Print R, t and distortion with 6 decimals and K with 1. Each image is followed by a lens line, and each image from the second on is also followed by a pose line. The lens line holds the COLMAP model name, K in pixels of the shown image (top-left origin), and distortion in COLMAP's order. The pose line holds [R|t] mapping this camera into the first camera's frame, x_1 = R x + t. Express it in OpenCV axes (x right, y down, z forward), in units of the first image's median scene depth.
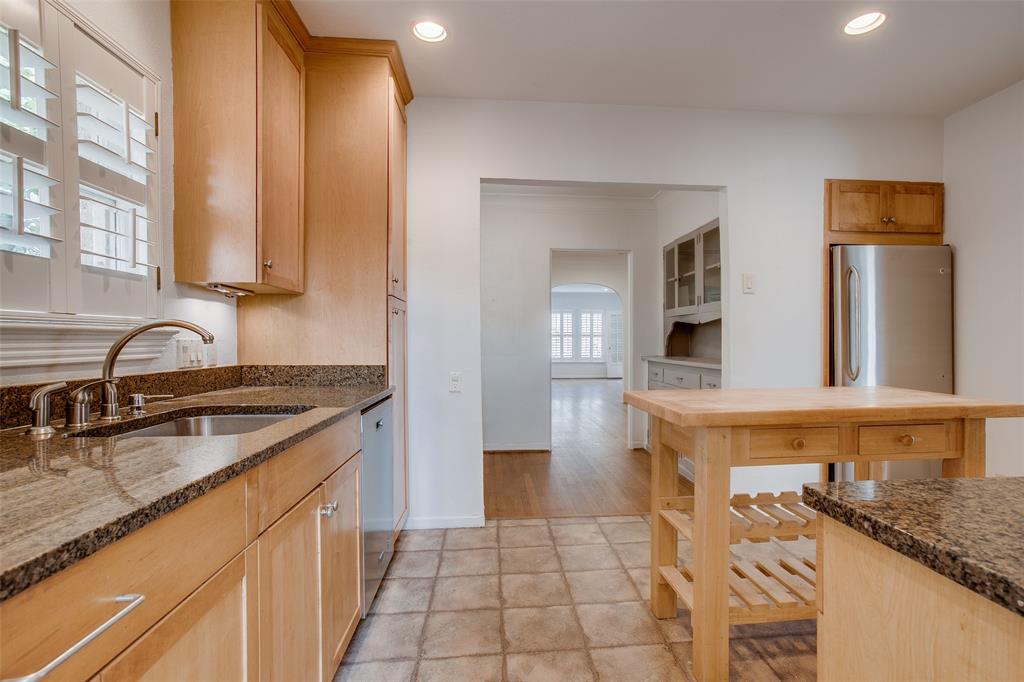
lens RADIAL K [[496.4, 0, 512.0], [0, 496.4, 341.0], [0, 0, 1]] dist [-0.046593, 0.032010]
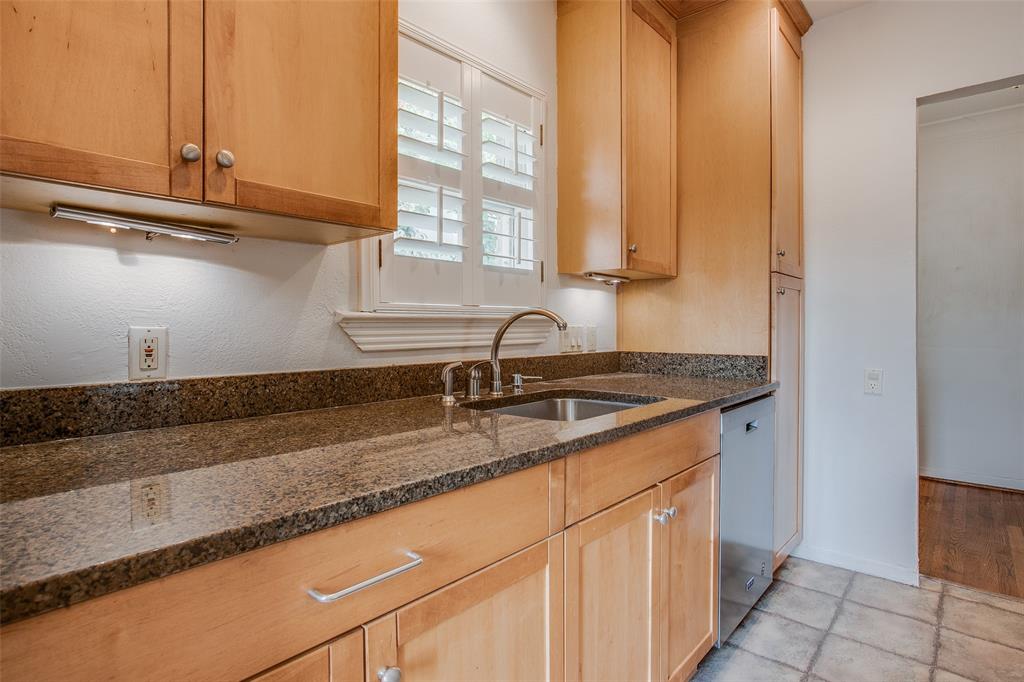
lens RADIAL K [[522.8, 0, 511.0], [0, 522.8, 332.4], [0, 0, 1]] dist [-0.061724, 0.035326]
pose [[0.708571, 0.004970, -0.705622, 0.076988], [0.002890, 0.999946, 0.009945, -0.001355], [0.705634, -0.009086, 0.708518, 0.113086]]
